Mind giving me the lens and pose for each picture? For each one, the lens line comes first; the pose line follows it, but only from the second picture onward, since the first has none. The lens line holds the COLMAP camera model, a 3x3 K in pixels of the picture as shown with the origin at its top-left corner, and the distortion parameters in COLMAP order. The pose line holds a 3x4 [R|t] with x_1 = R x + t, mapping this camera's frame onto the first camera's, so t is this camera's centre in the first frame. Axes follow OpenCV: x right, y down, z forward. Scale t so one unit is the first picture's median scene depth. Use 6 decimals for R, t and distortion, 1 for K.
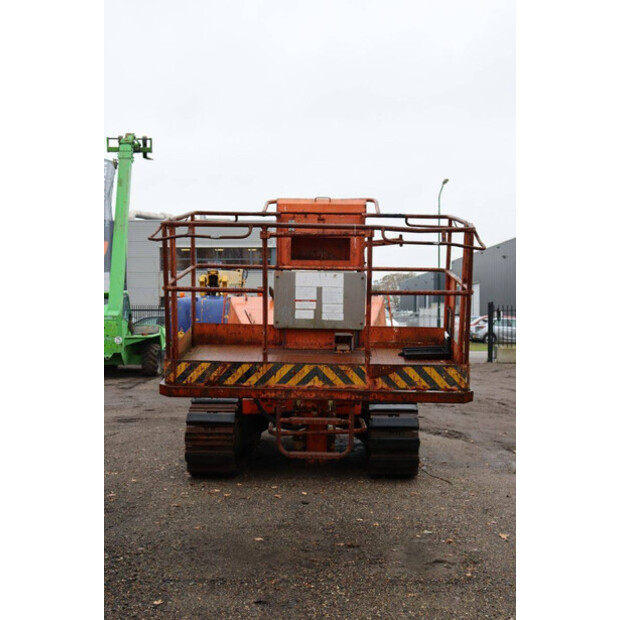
lens RADIAL K [[887.7, 0, 309.6], [0, 887.7, 310.4], [0, 0, 1]] dist [0.026459, 0.000000]
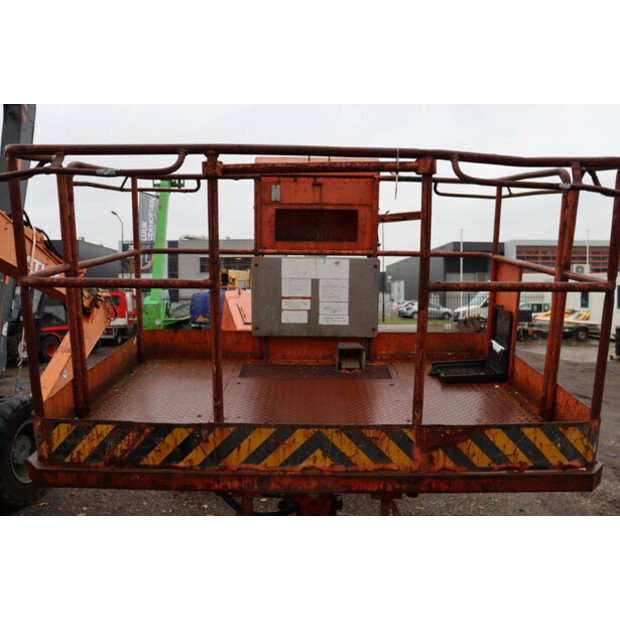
lens RADIAL K [[515.6, 0, 331.9], [0, 515.6, 305.4], [0, 0, 1]] dist [-0.115545, 0.044407]
pose [[0.997721, -0.007133, 0.067090, -0.004195], [0.005954, 0.999825, 0.017756, -0.014742], [-0.067205, -0.017316, 0.997589, 0.699754]]
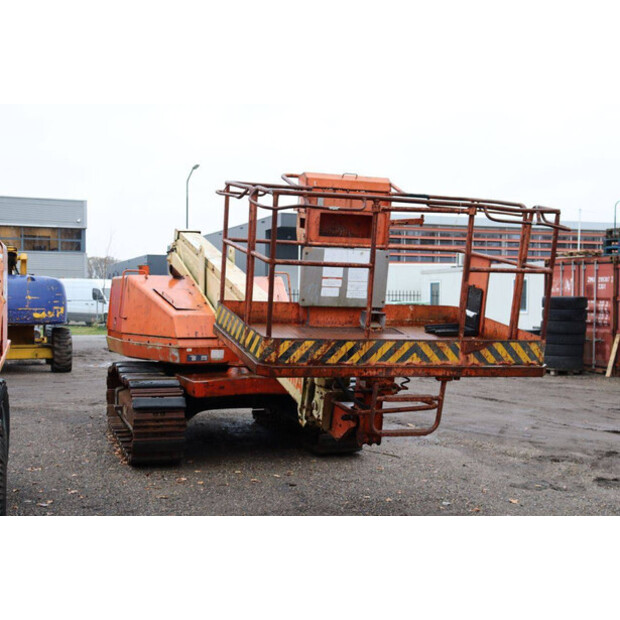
lens RADIAL K [[865.1, 0, 310.3], [0, 865.1, 308.6], [0, 0, 1]] dist [0.065210, 0.000000]
pose [[0.930767, 0.002866, 0.365603, -0.453580], [-0.008382, 0.999874, 0.013502, 0.011972], [-0.365518, -0.015631, 0.930673, 0.139437]]
